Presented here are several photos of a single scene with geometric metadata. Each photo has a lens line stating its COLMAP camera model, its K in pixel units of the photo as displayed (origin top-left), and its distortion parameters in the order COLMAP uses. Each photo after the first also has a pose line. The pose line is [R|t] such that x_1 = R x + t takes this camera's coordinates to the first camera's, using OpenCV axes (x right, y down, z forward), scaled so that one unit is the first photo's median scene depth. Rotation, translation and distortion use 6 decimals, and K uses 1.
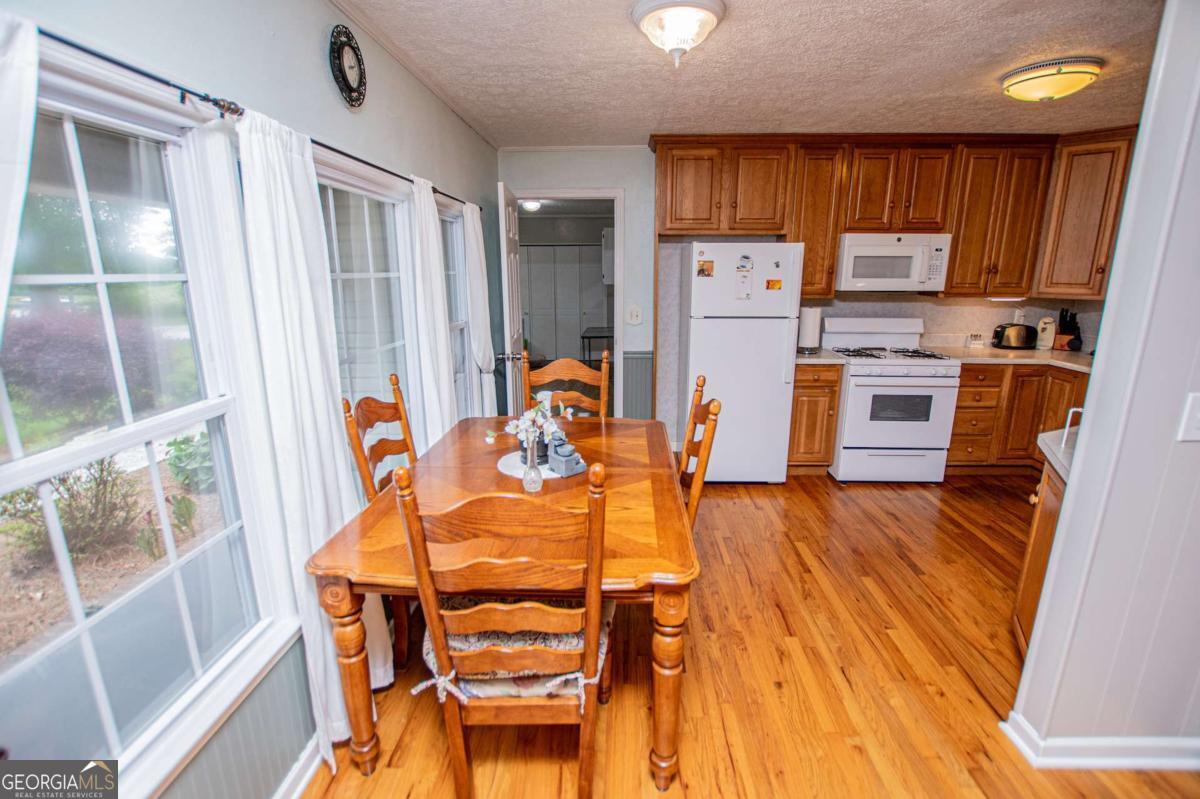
lens RADIAL K [[534.5, 0, 603.2], [0, 534.5, 396.8], [0, 0, 1]] dist [-0.026644, 0.000458]
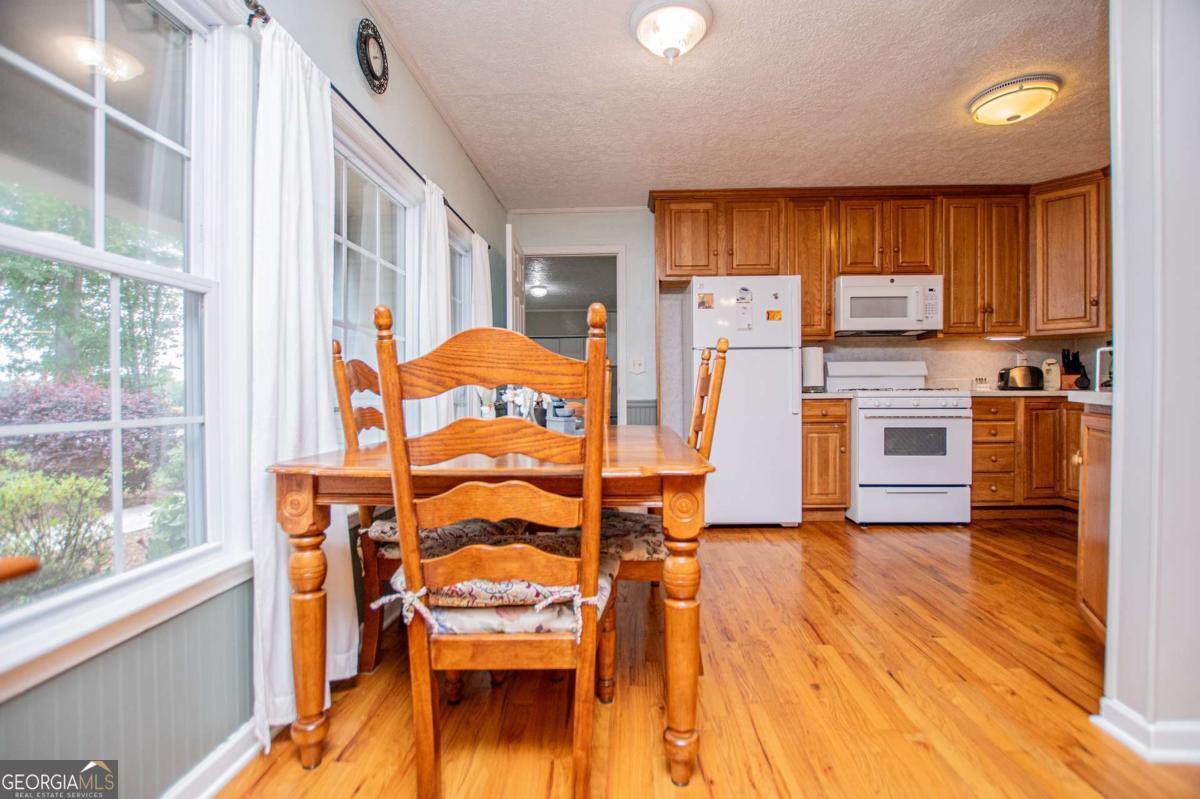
lens RADIAL K [[528.6, 0, 603.6], [0, 528.6, 398.5], [0, 0, 1]] dist [-0.027561, 0.001352]
pose [[0.999966, -0.003388, -0.007499, 0.003820], [0.001628, 0.974773, -0.223191, 0.260652], [0.008066, 0.223171, 0.974746, 0.083299]]
